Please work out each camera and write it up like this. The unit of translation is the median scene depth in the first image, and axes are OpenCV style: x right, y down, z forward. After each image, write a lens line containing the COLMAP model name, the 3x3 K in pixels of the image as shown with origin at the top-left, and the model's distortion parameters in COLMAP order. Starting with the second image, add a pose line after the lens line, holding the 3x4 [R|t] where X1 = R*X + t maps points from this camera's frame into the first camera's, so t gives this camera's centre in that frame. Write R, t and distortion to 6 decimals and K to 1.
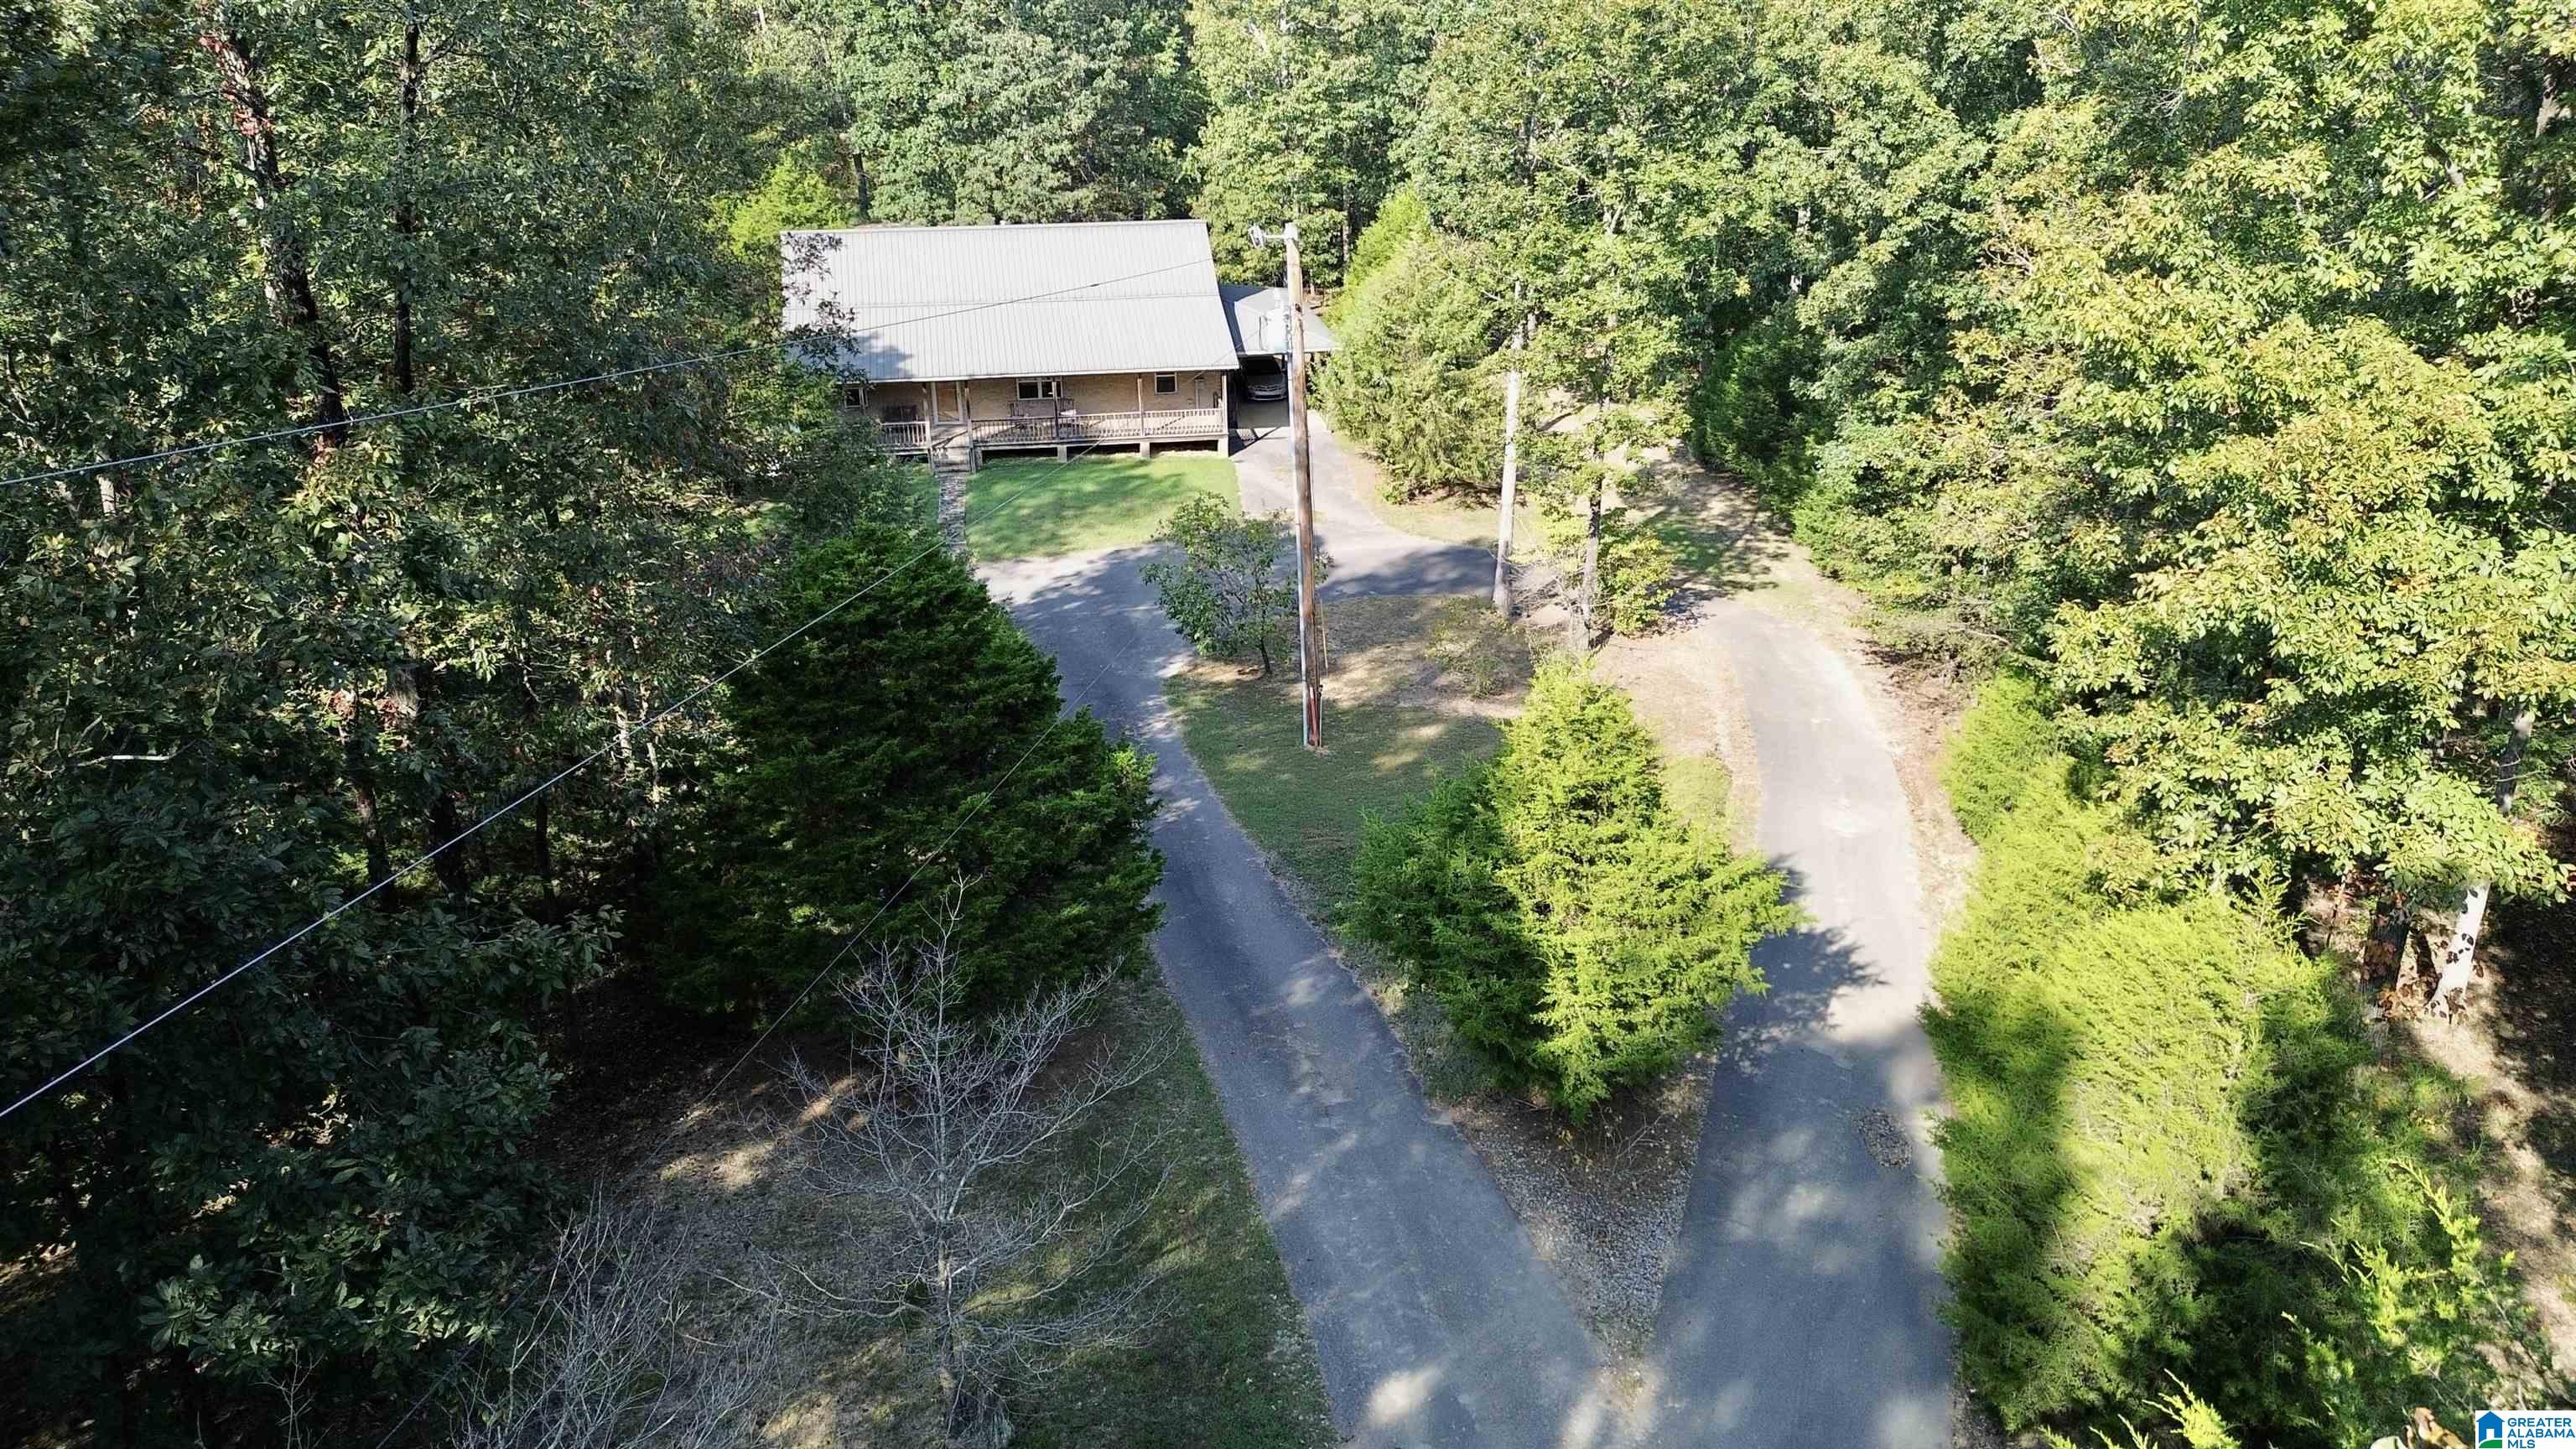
lens RADIAL K [[1818.9, 0, 1288.0], [0, 1818.9, 724.5], [0, 0, 1]] dist [0.088826, -0.094150]
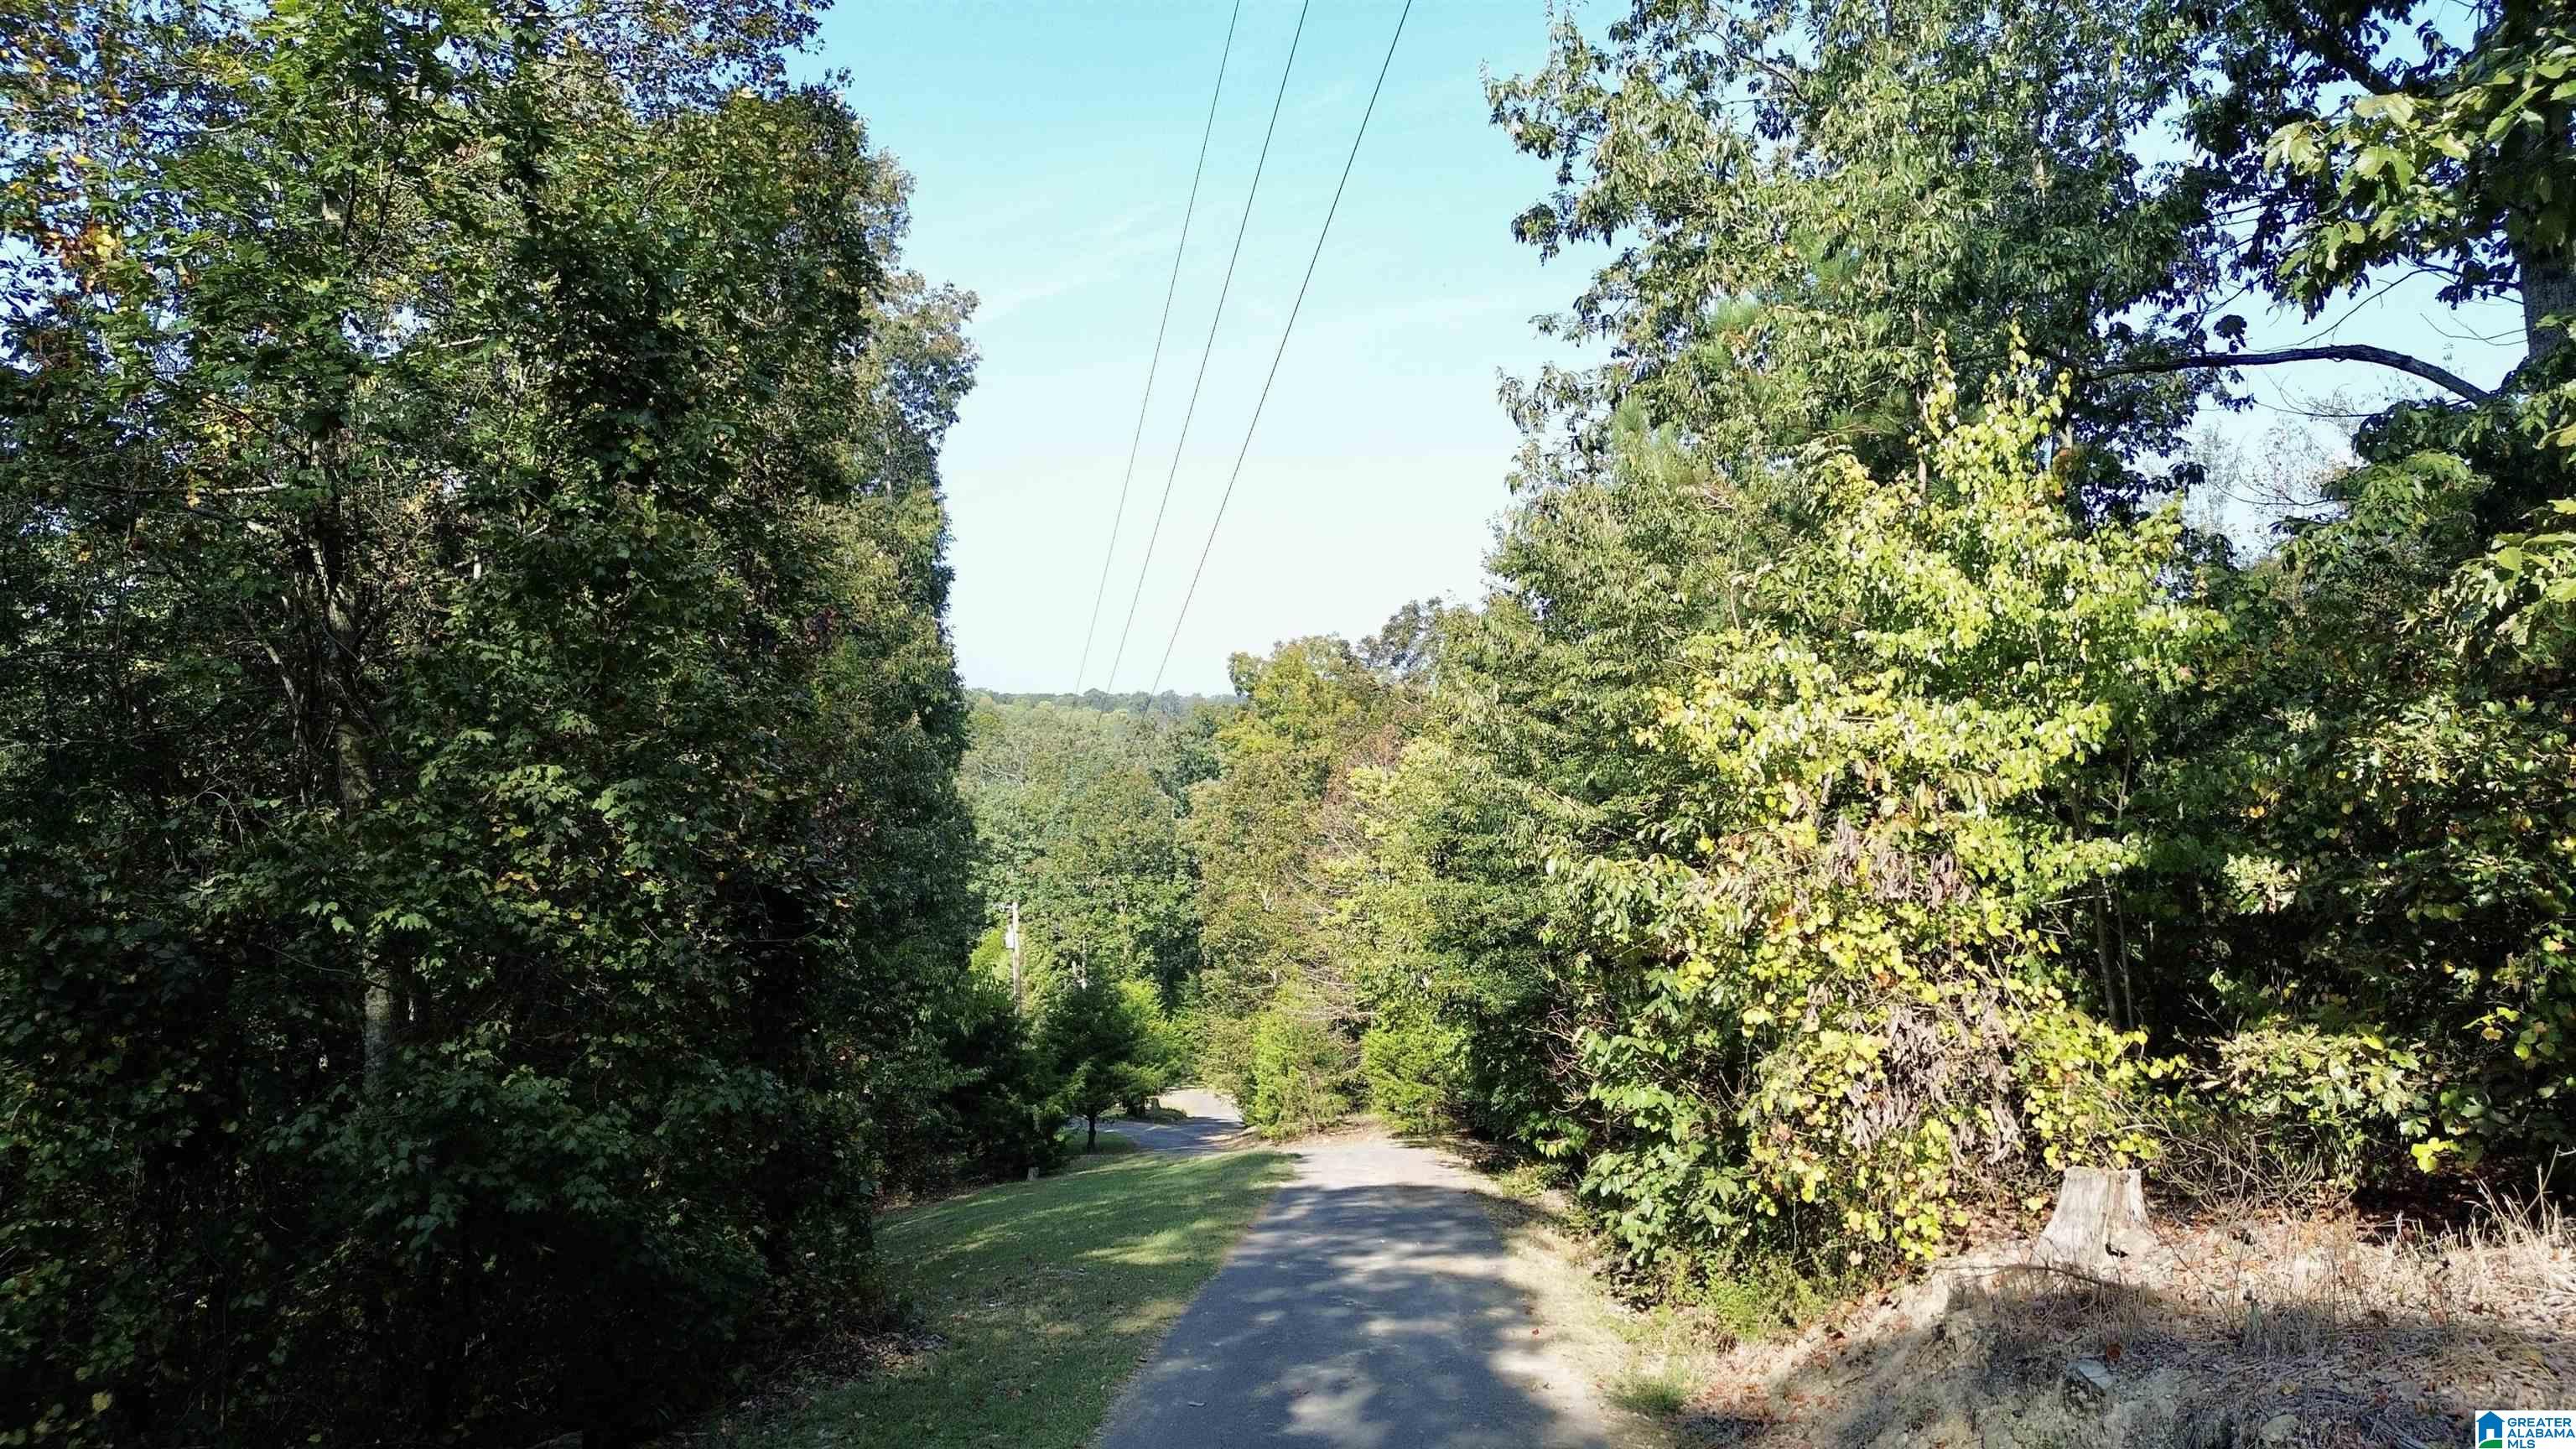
lens RADIAL K [[1818.9, 0, 1288.0], [0, 1818.9, 724.5], [0, 0, 1]] dist [0.088826, -0.094150]
pose [[0.960365, -0.000845, 0.278744, -0.163689], [0.117806, 0.907530, -0.403126, 0.284805], [-0.252628, 0.419986, 0.871660, -0.724301]]
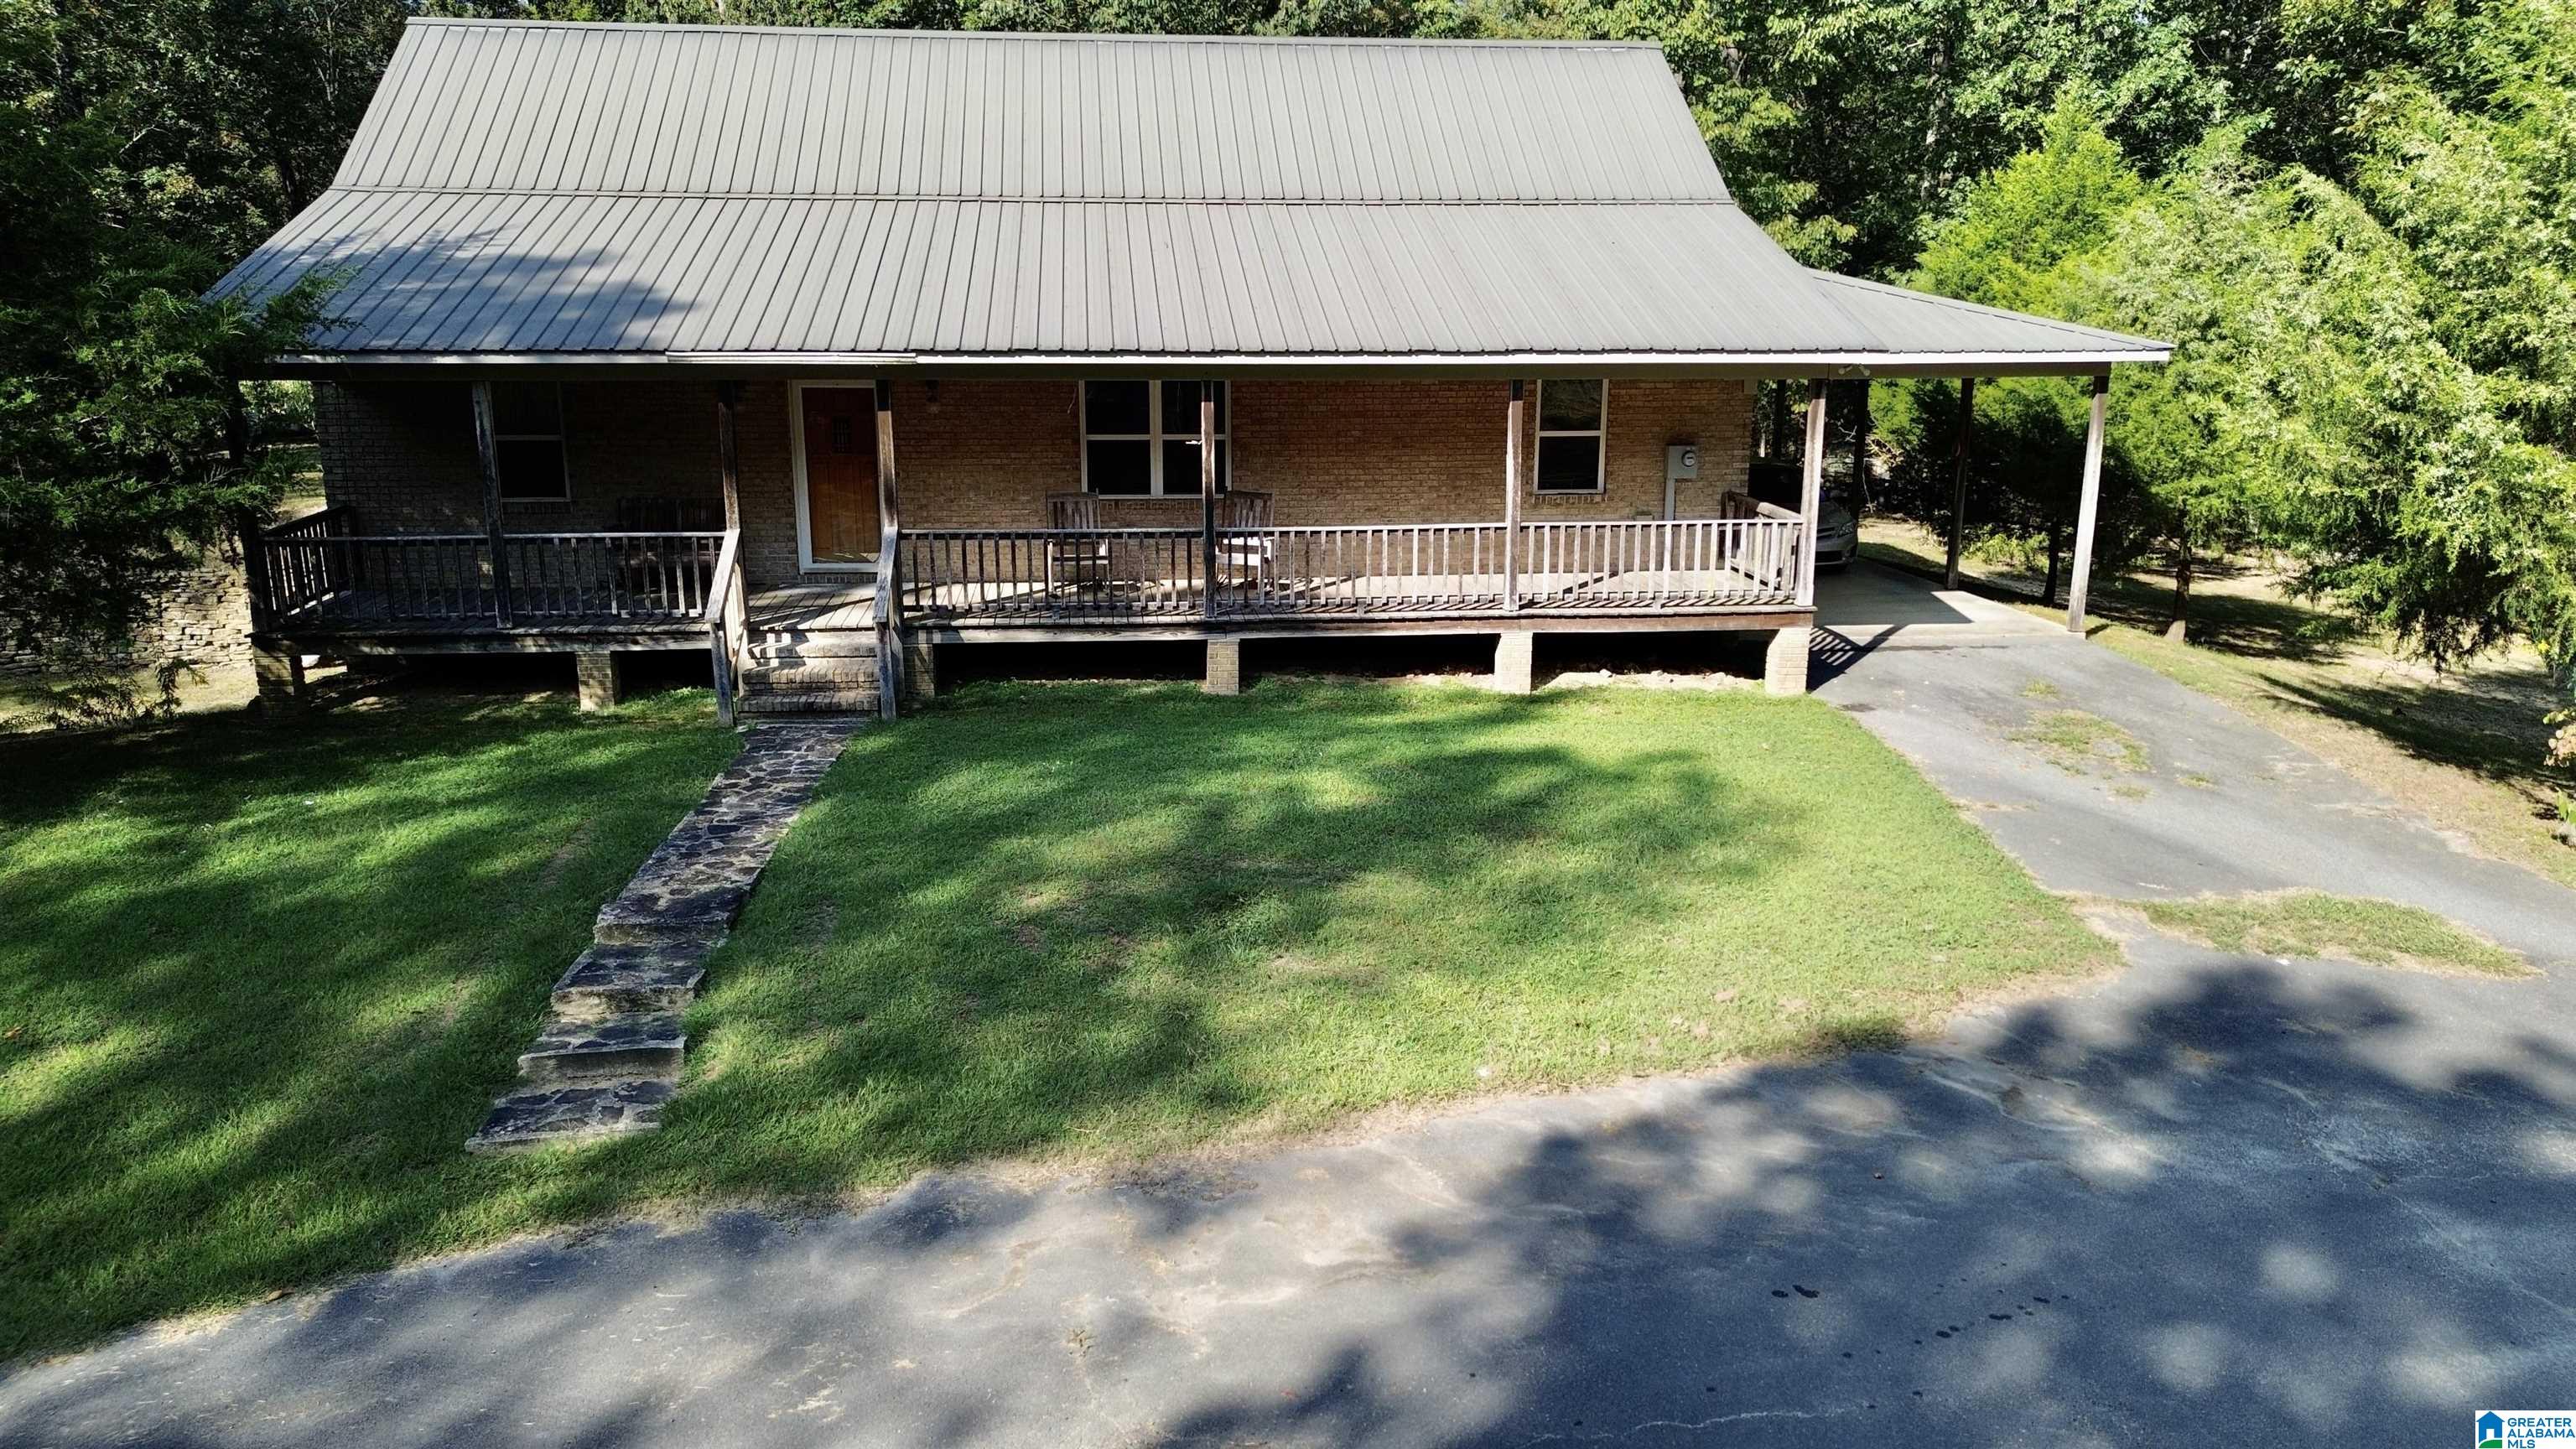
lens RADIAL K [[1818.9, 0, 1288.0], [0, 1818.9, 724.5], [0, 0, 1]] dist [0.088826, -0.094150]
pose [[0.997434, 0.020753, -0.068517, -0.077491], [-0.033331, 0.981625, -0.187886, -0.072152], [0.063359, 0.189688, 0.979798, 0.598997]]
